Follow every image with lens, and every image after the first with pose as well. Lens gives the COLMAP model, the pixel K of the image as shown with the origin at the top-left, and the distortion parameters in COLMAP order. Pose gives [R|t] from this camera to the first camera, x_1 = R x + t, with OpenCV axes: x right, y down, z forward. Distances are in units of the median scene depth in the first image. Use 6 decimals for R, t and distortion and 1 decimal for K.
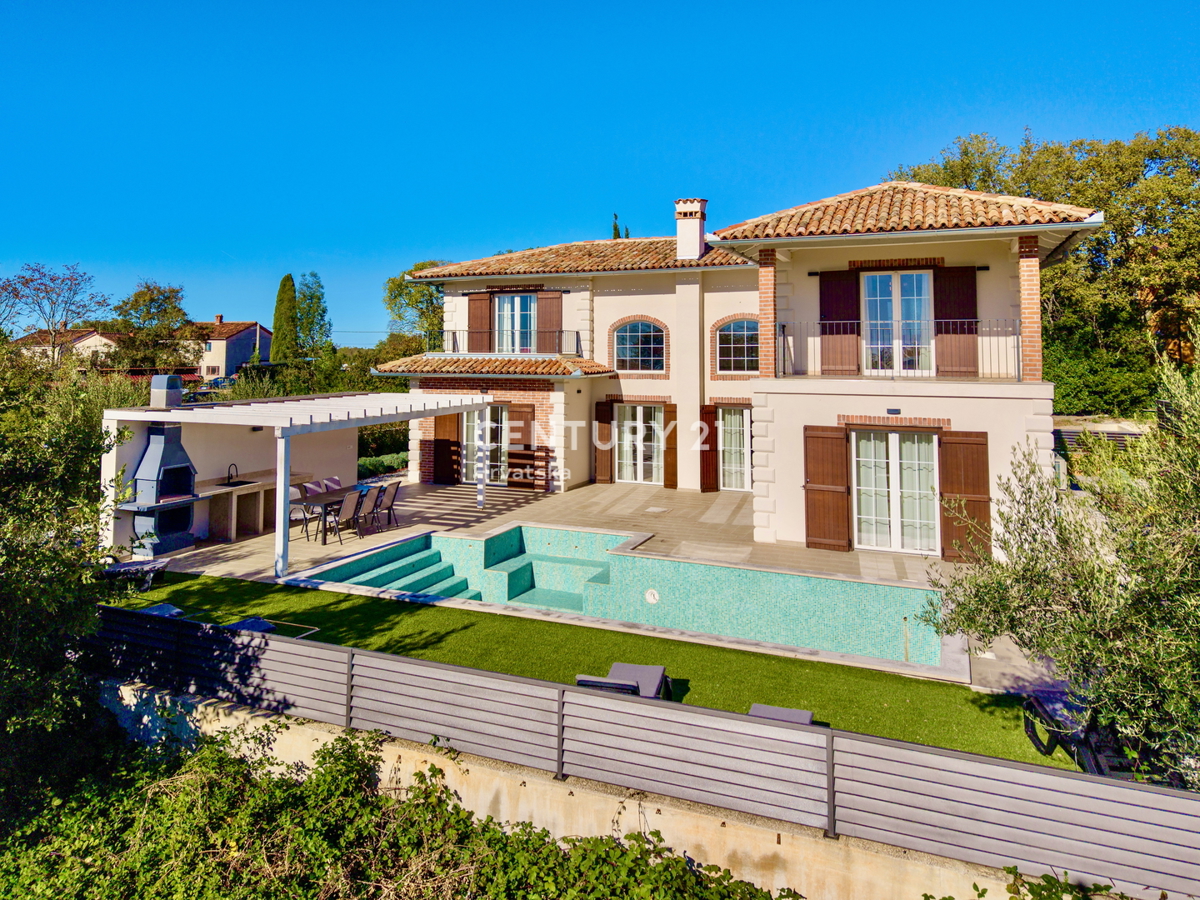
lens RADIAL K [[850.3, 0, 561.2], [0, 850.3, 294.2], [0, 0, 1]] dist [0.007674, -0.000934]
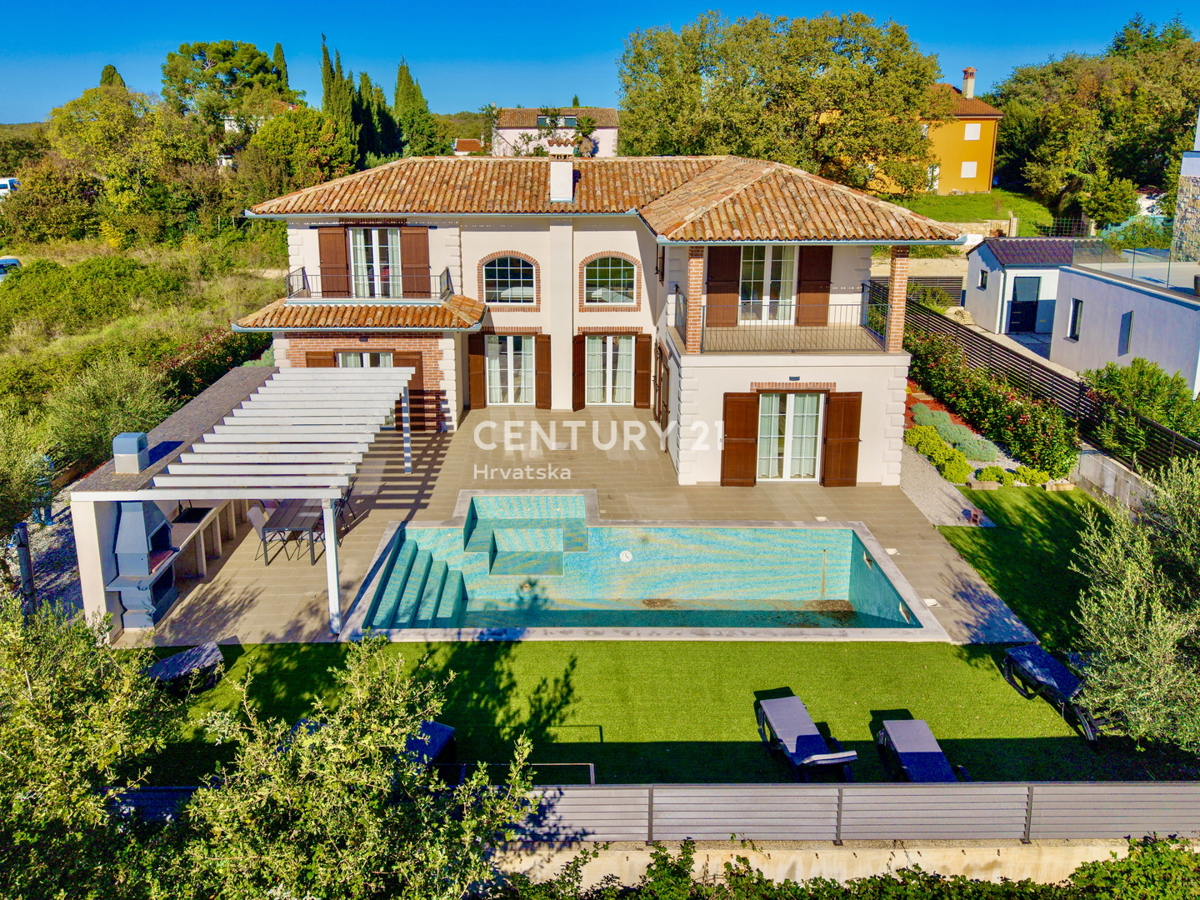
lens RADIAL K [[850.3, 0, 561.2], [0, 850.3, 294.2], [0, 0, 1]] dist [0.007674, -0.000934]
pose [[0.913139, -0.082095, 0.399297, -0.401642], [-0.025238, 0.966248, 0.256374, -0.287807], [-0.406867, -0.244183, 0.880247, 0.079965]]
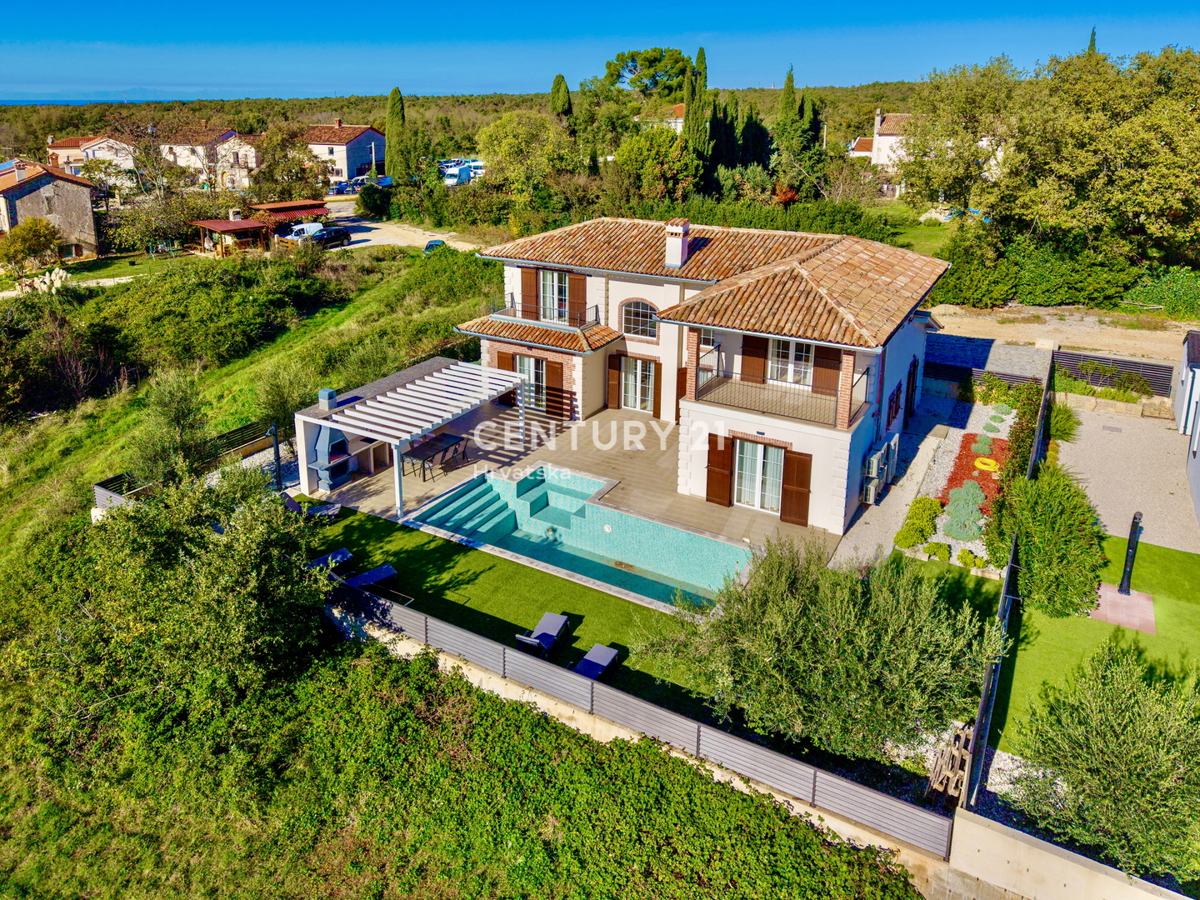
lens RADIAL K [[846.6, 0, 567.6], [0, 846.6, 301.8], [0, 0, 1]] dist [0.026315, -0.000738]
pose [[0.992254, 0.027301, -0.121185, 0.214300], [0.011112, 0.952132, 0.305486, -0.593092], [0.123725, -0.304467, 0.944453, -0.487726]]
